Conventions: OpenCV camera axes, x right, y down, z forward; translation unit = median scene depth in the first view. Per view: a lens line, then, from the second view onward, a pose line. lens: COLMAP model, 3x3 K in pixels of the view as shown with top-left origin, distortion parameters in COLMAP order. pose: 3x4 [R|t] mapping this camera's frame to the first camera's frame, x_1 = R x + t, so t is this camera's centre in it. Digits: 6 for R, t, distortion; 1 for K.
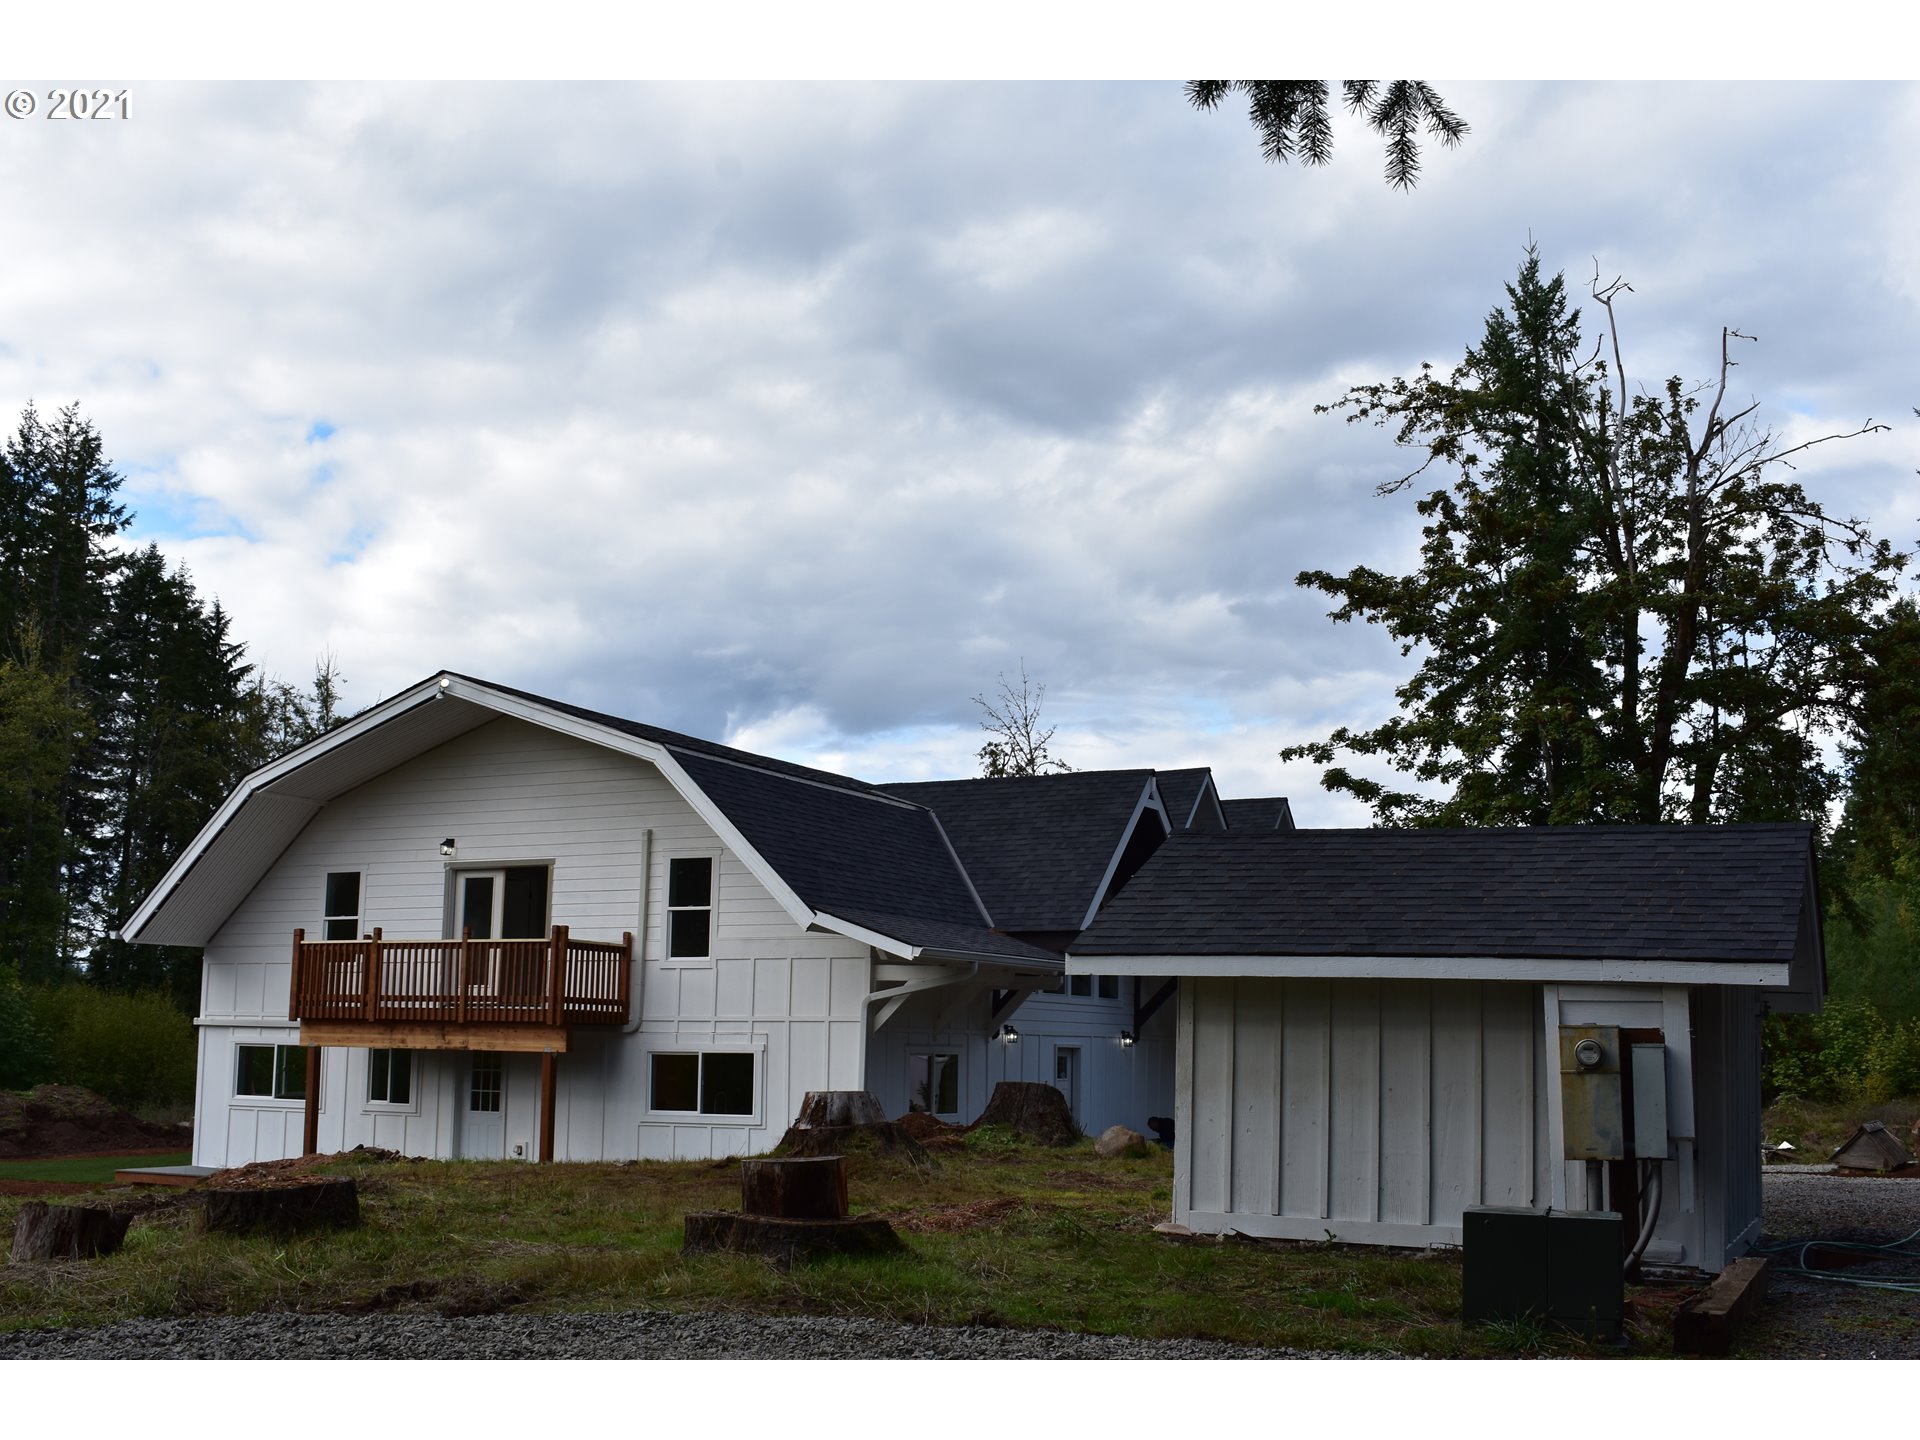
lens RADIAL K [[2042.4, 0, 960.0], [0, 2042.4, 720.0], [0, 0, 1]] dist [-0.050000, -0.031451]
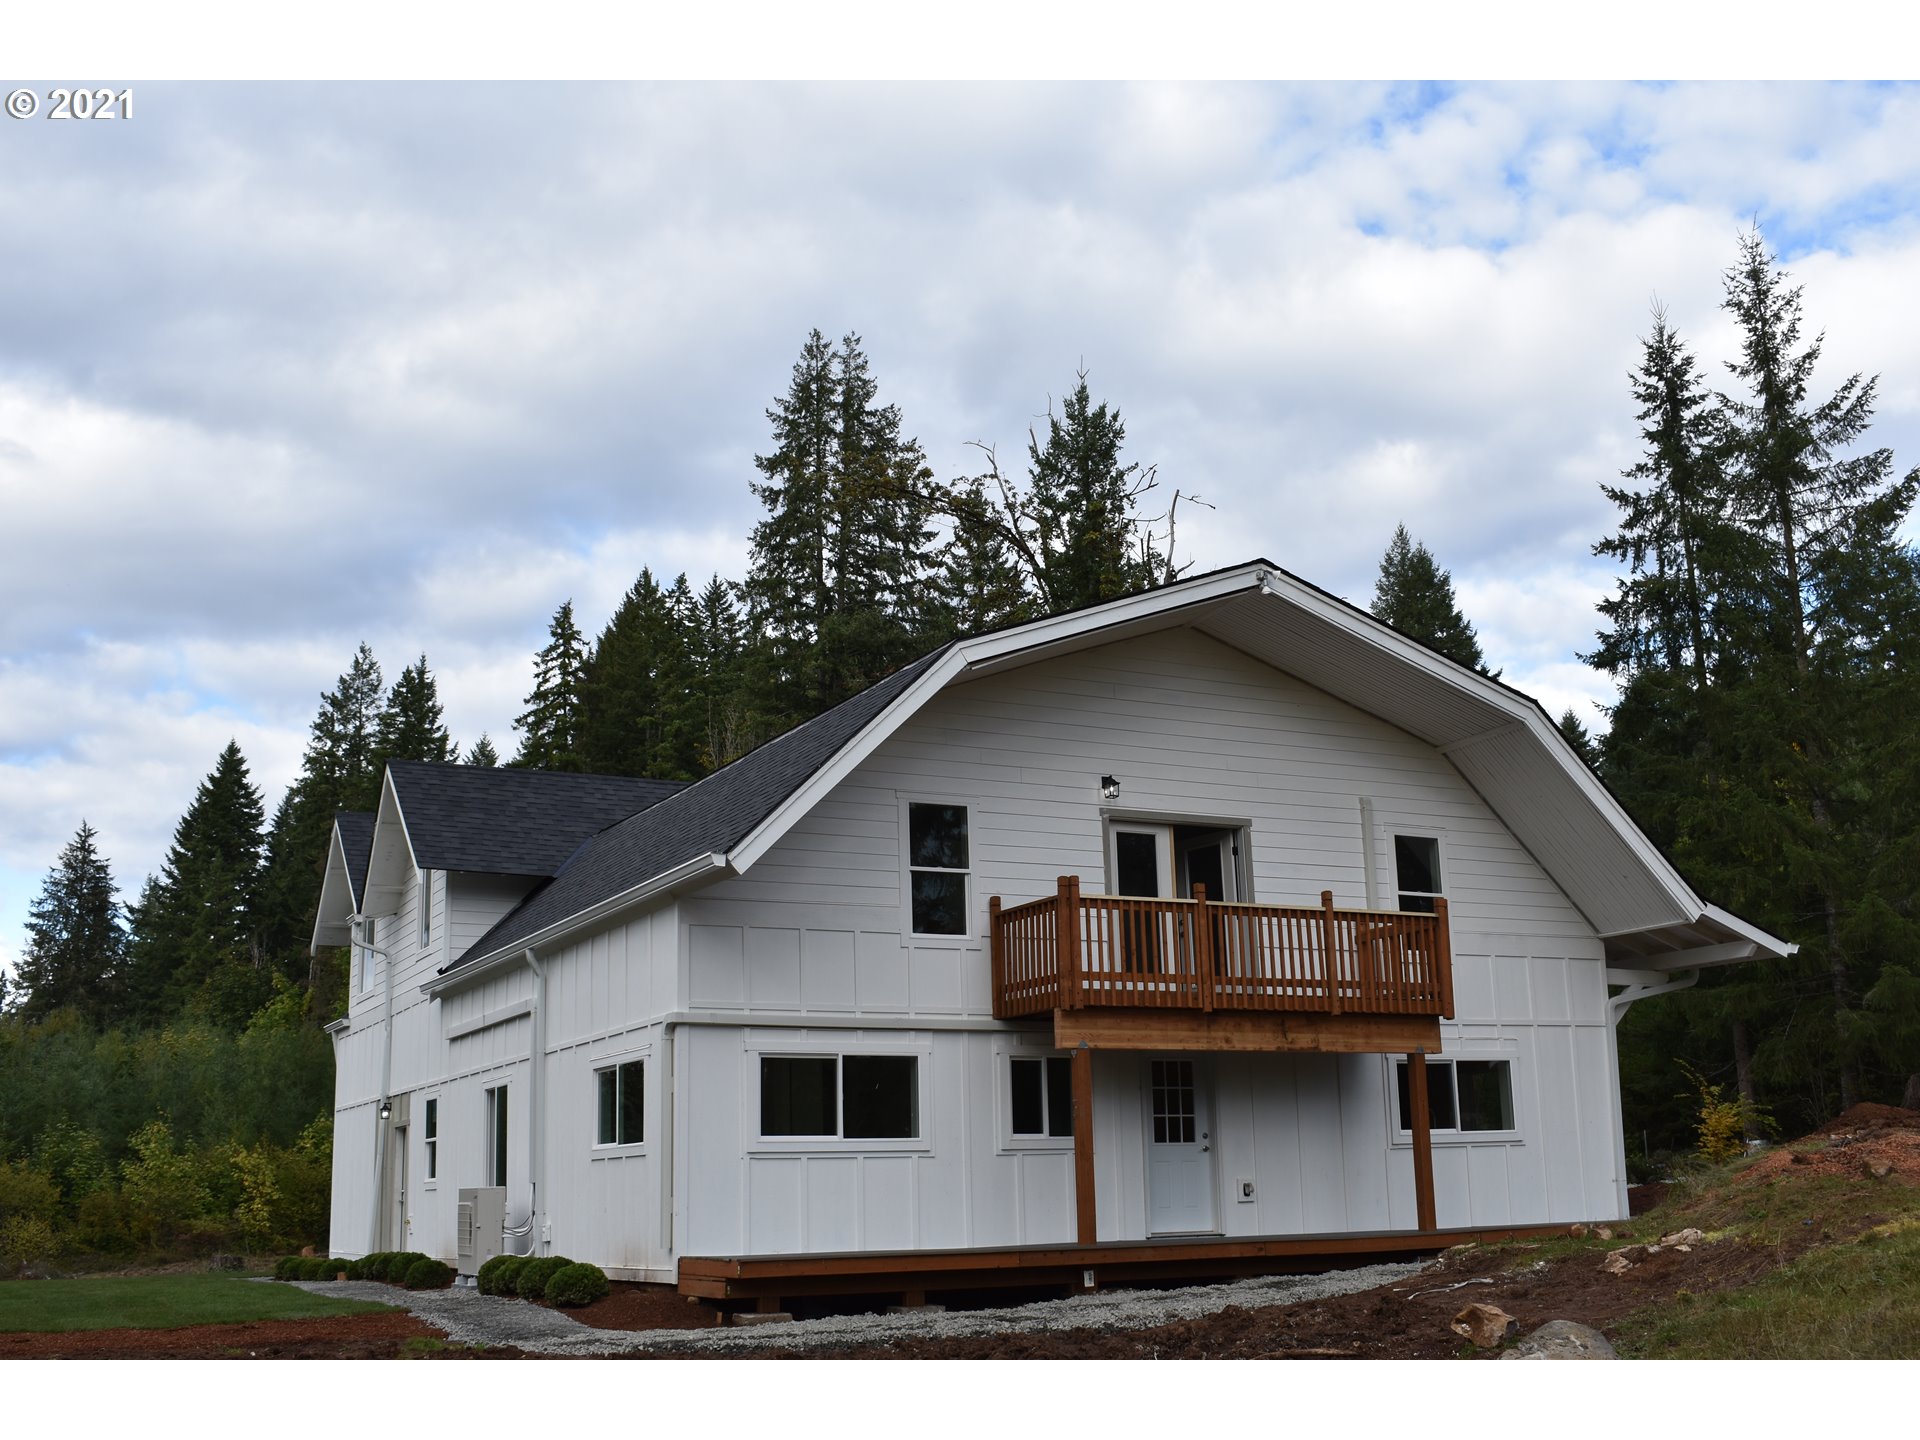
lens RADIAL K [[2050.0, 0, 960.0], [0, 2050.0, 720.0], [0, 0, 1]] dist [-0.057383, -0.029713]
pose [[0.586581, 0.158924, 0.794145, -0.613898], [-0.098652, 0.987277, -0.124706, 0.095347], [-0.803860, -0.005194, 0.594796, 0.418201]]
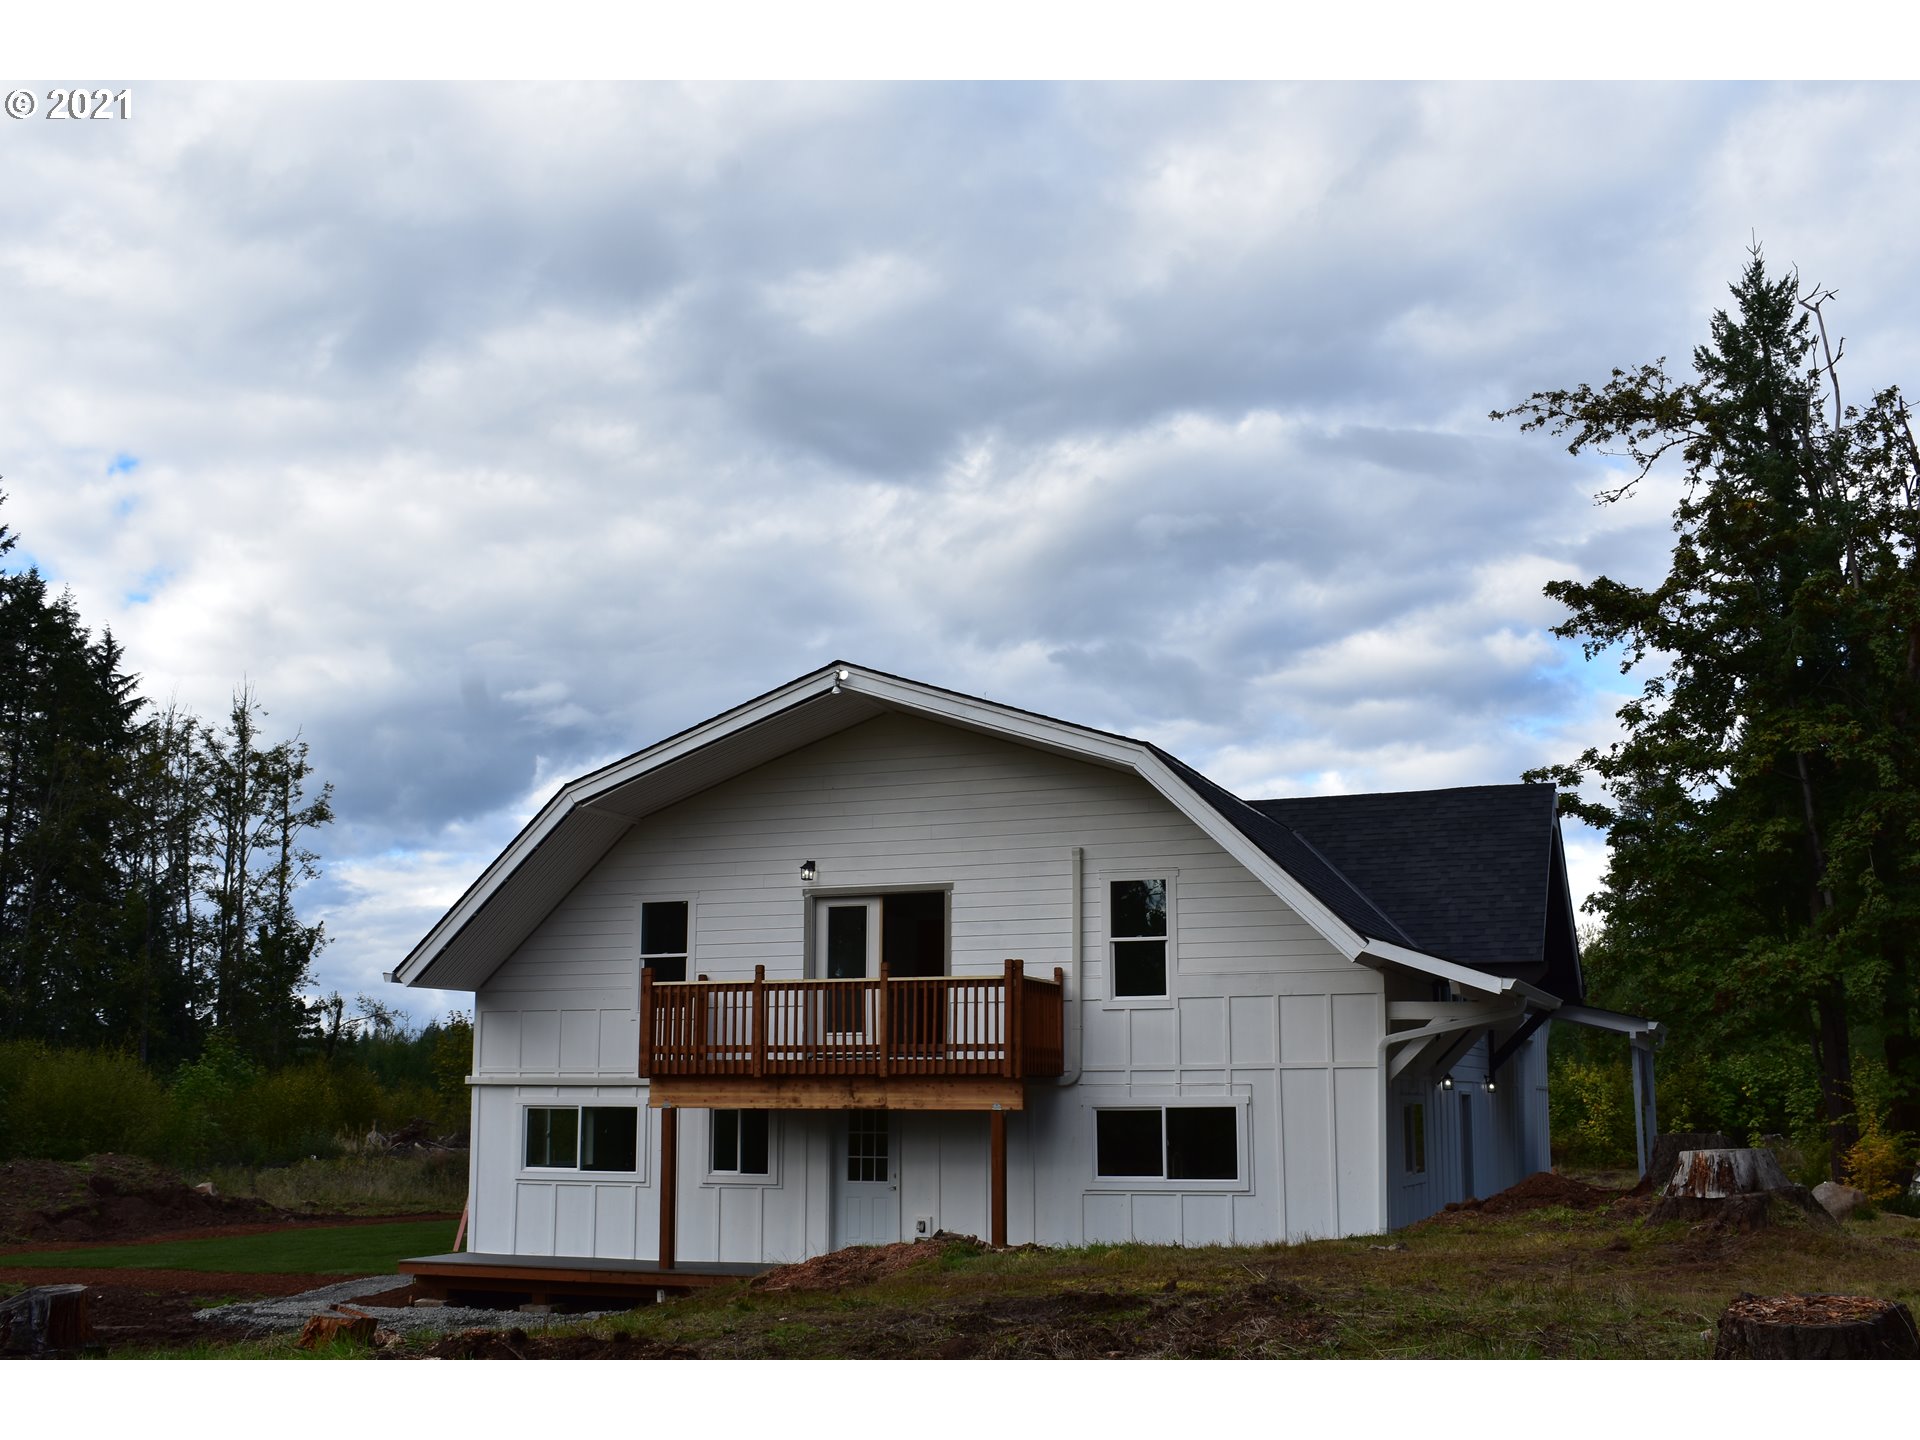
lens RADIAL K [[2050.0, 0, 960.0], [0, 2050.0, 720.0], [0, 0, 1]] dist [-0.057383, -0.029713]
pose [[0.995586, 0.004377, 0.093752, -0.187588], [-0.002179, 0.999720, -0.023543, 0.013498], [-0.093829, 0.023235, 0.995317, 0.096326]]
